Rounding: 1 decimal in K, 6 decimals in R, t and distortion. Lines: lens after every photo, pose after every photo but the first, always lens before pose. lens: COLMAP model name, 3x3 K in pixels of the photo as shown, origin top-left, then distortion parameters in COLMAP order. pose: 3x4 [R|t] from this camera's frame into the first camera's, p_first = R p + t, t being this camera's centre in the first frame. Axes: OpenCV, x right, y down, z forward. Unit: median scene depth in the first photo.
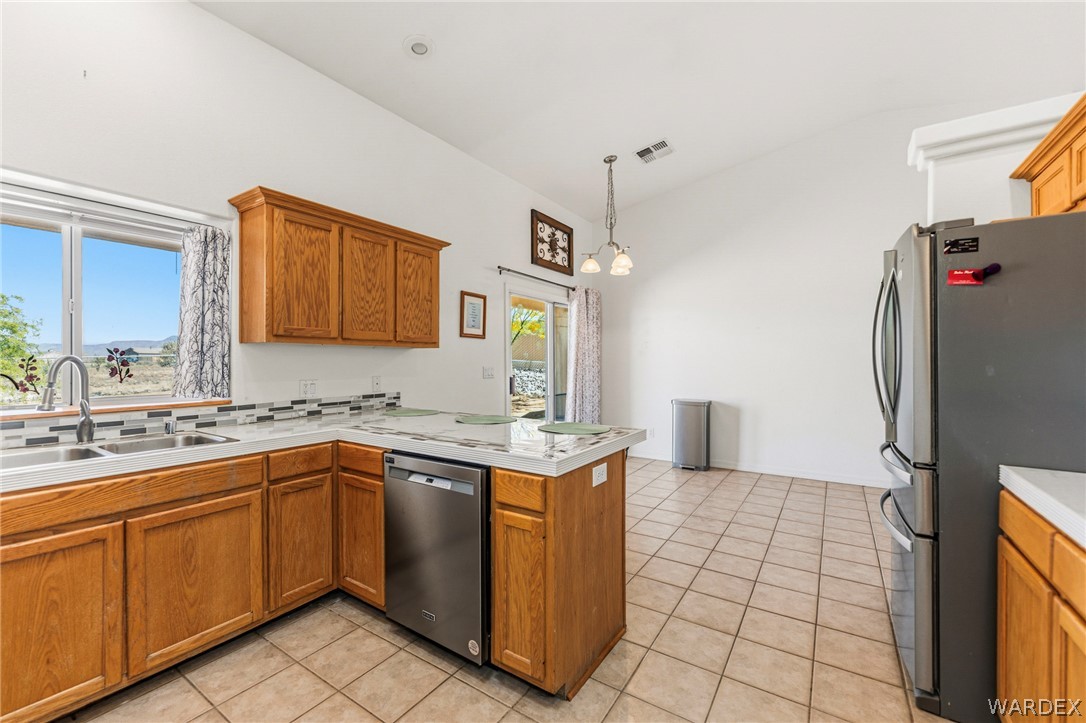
lens RADIAL K [[442.9, 0, 537.0], [0, 442.9, 352.2], [0, 0, 1]] dist [-0.001116, 0.000047]
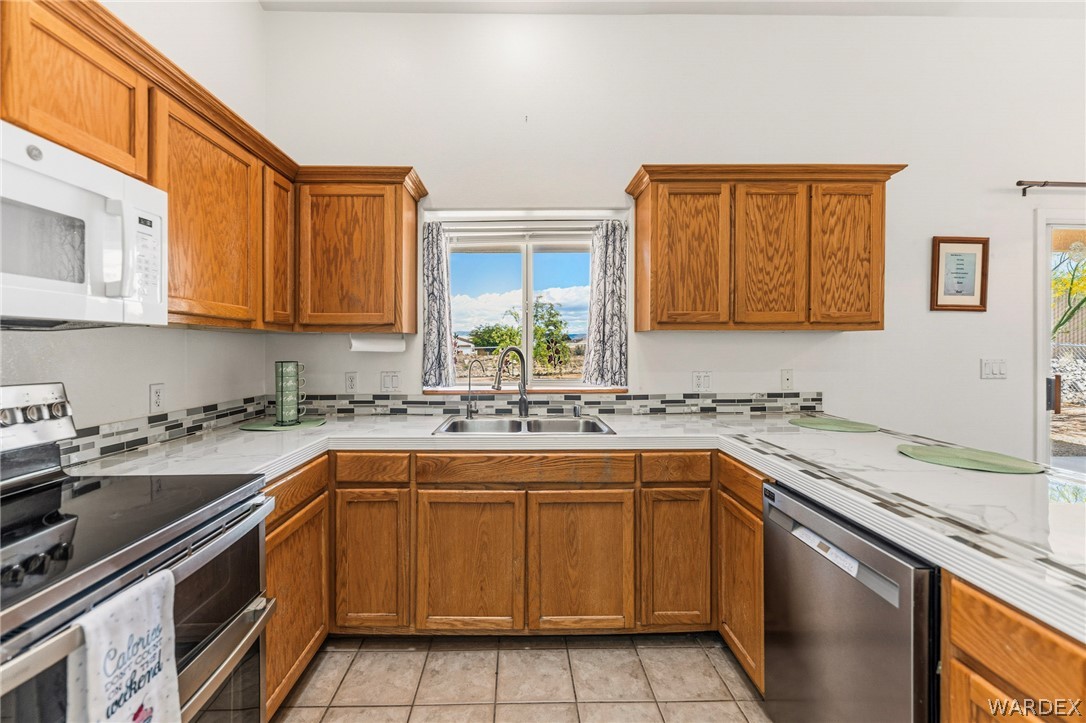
lens RADIAL K [[458.8, 0, 531.5], [0, 458.8, 348.4], [0, 0, 1]] dist [-0.004621, -0.006686]
pose [[0.582819, 0.000326, -0.812602, 0.027468], [0.020396, 0.999679, 0.015030, -0.003898], [0.812346, -0.025334, 0.582625, 0.224137]]
